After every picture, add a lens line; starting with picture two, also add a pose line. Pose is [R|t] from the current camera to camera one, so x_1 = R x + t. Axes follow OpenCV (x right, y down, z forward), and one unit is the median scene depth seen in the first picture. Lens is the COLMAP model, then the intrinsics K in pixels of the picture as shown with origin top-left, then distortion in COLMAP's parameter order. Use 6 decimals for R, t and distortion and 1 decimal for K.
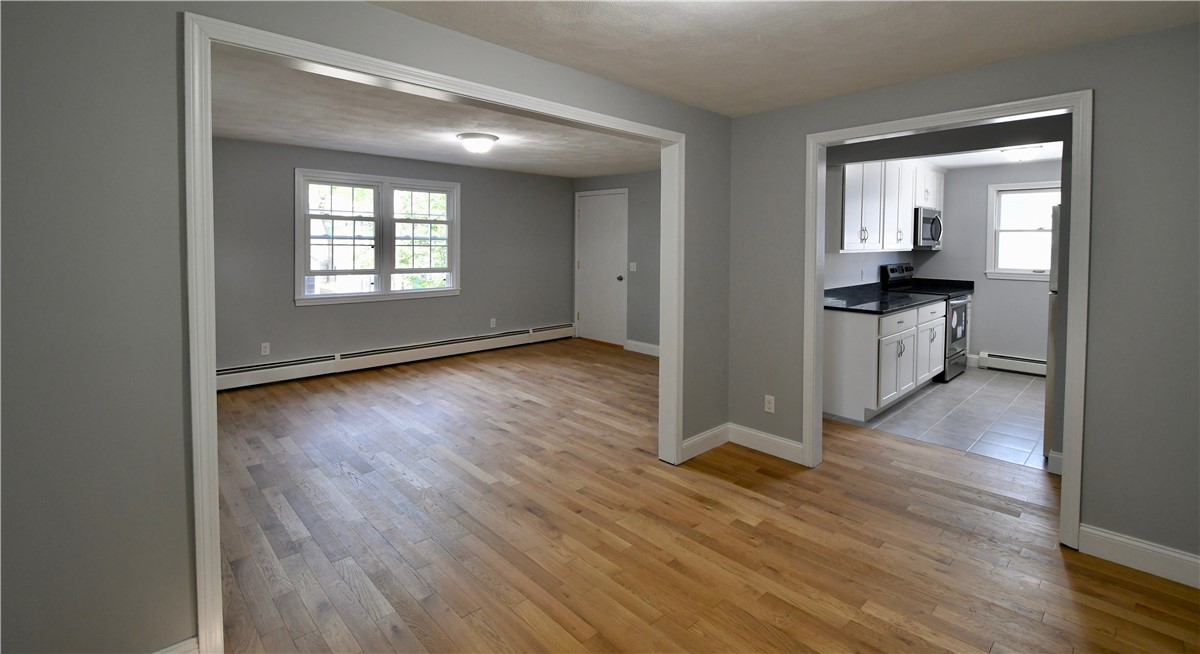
lens RADIAL K [[526.8, 0, 597.9], [0, 526.8, 255.4], [0, 0, 1]] dist [0.001124, 0.000191]
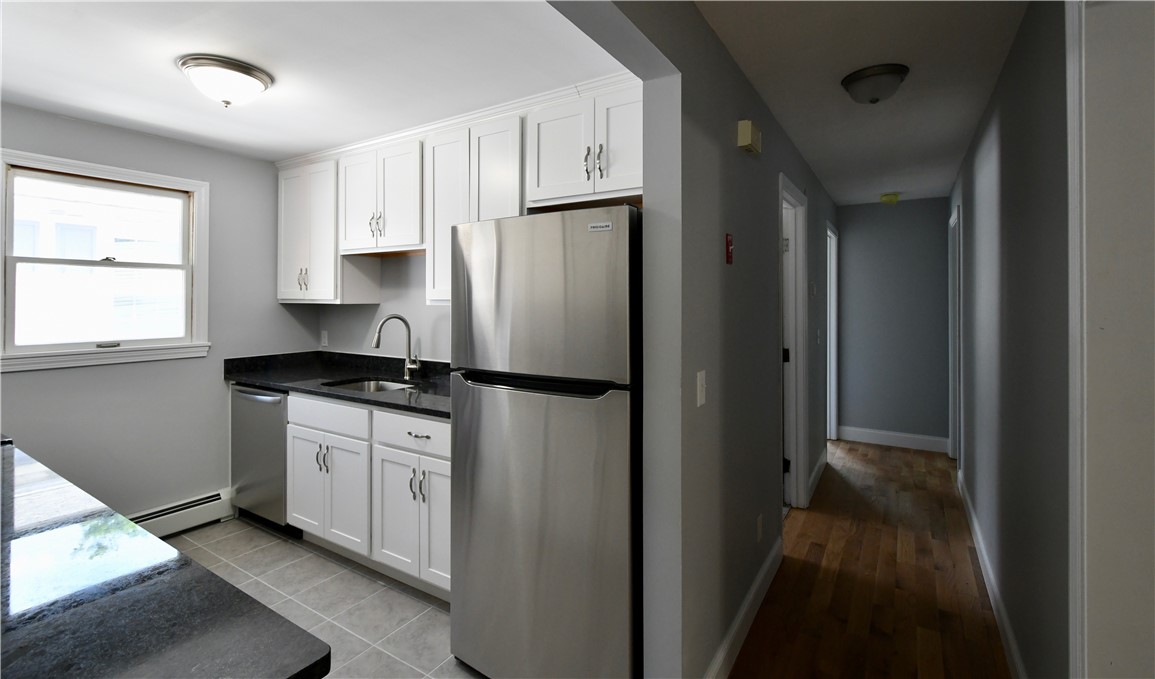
lens RADIAL K [[508.9, 0, 577.3], [0, 508.9, 297.2], [0, 0, 1]] dist [-0.000644, -0.000473]
pose [[-0.256174, 0.000203, 0.966631, 0.253287], [0.024825, 0.999672, 0.006369, -0.007153], [-0.966312, 0.025628, -0.256095, 0.704726]]
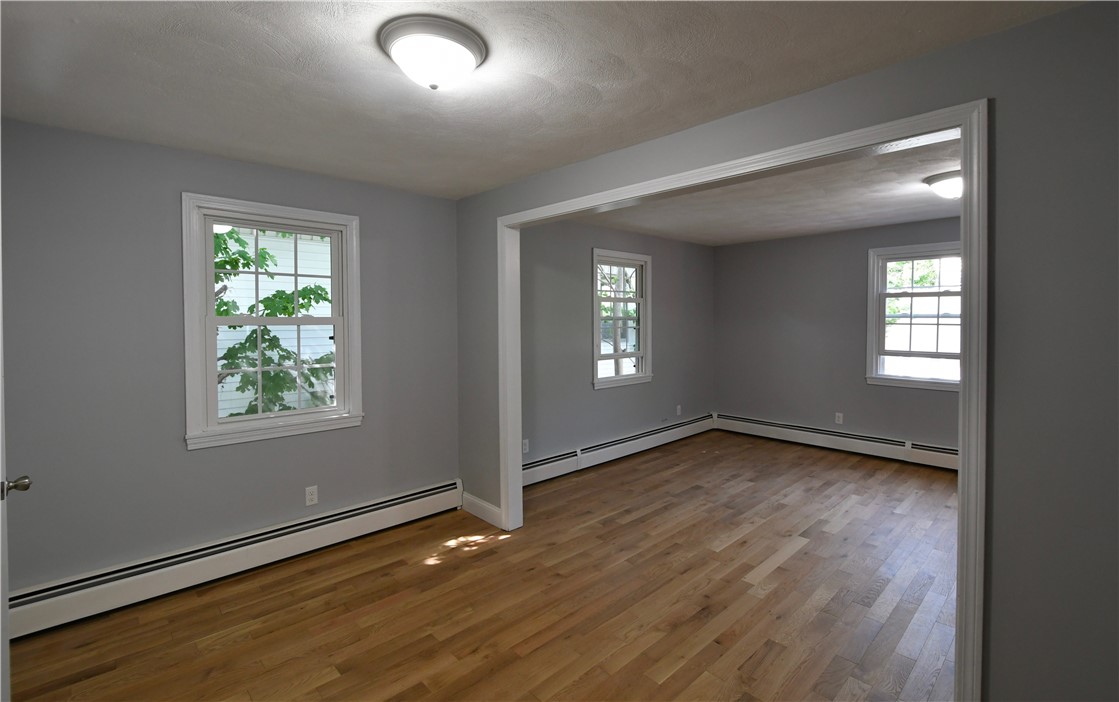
lens RADIAL K [[503.1, 0, 555.4], [0, 503.1, 329.8], [0, 0, 1]] dist [-0.003778, -0.000383]
pose [[-0.002607, 0.014196, -0.999896, 0.377672], [-0.019858, 0.999701, 0.014245, -0.009678], [0.999799, 0.019893, -0.002324, 0.363669]]
